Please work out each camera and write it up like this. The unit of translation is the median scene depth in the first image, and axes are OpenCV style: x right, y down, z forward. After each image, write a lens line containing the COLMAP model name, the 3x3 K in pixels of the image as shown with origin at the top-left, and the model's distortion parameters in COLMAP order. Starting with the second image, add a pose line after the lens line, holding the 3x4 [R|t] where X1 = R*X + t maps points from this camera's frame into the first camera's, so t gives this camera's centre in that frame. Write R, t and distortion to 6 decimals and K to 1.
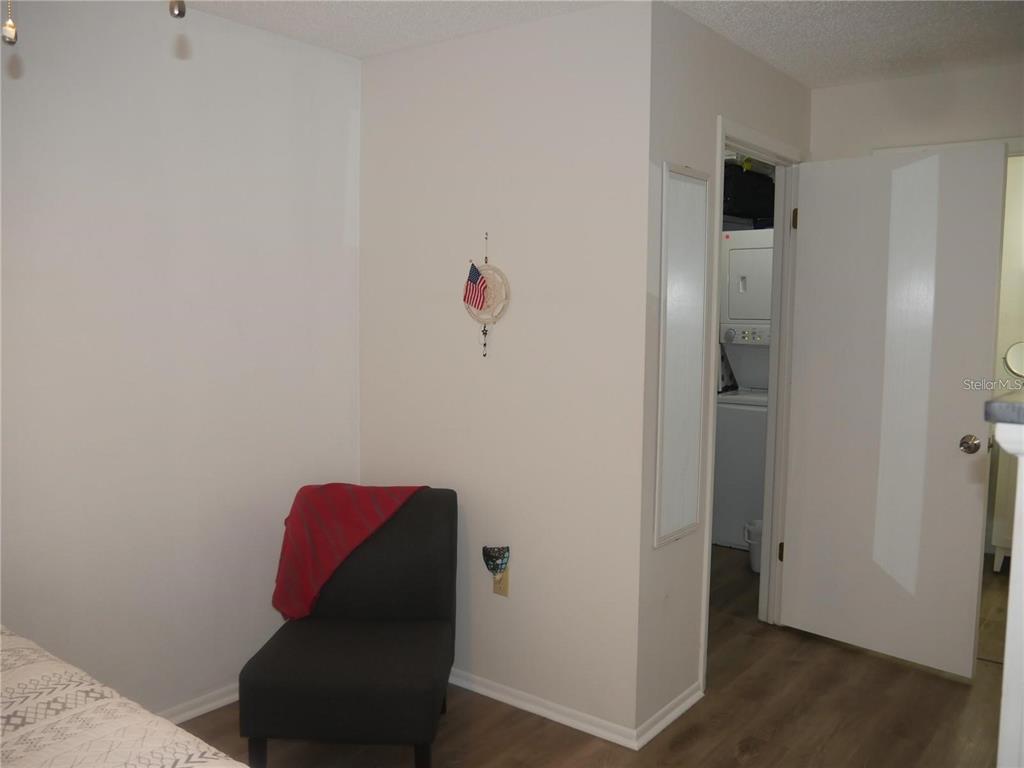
lens RADIAL K [[871.5, 0, 511.7], [0, 871.5, 384.4], [0, 0, 1]] dist [-0.051547, 0.037570]
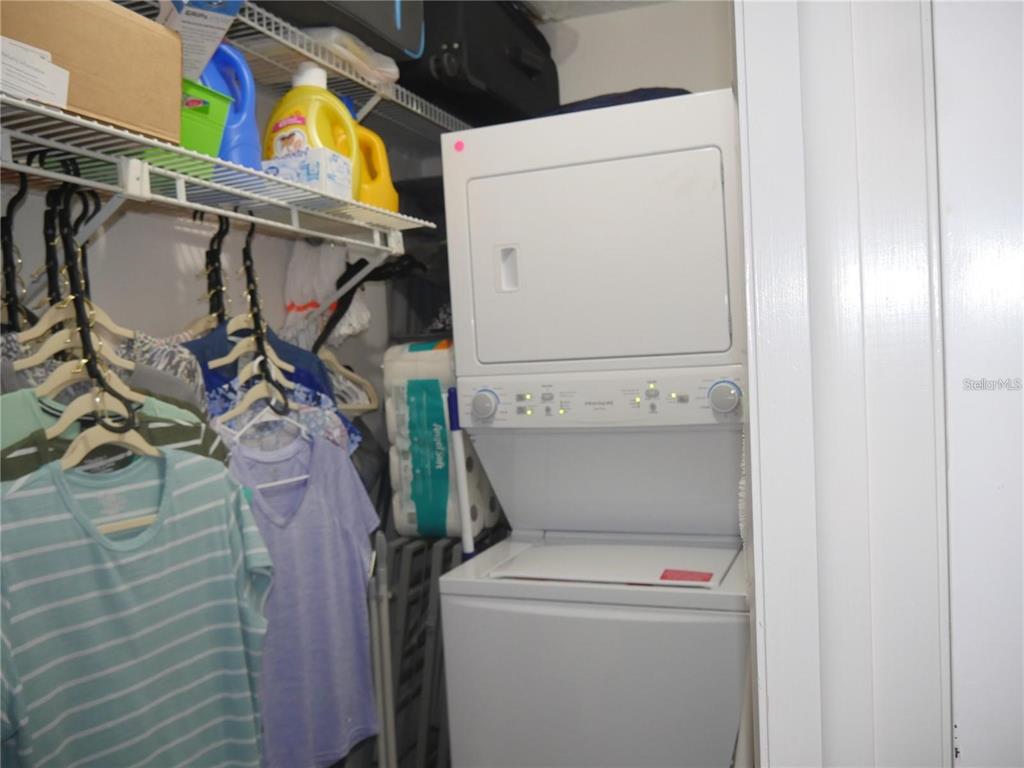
lens RADIAL K [[871.5, 0, 512.0], [0, 871.5, 385.5], [0, 0, 1]] dist [-0.051547, 0.037570]
pose [[0.955320, -0.056062, 0.290208, 0.155109], [0.077133, 0.995111, -0.061677, -0.041848], [-0.285332, 0.081306, 0.954974, 0.641993]]
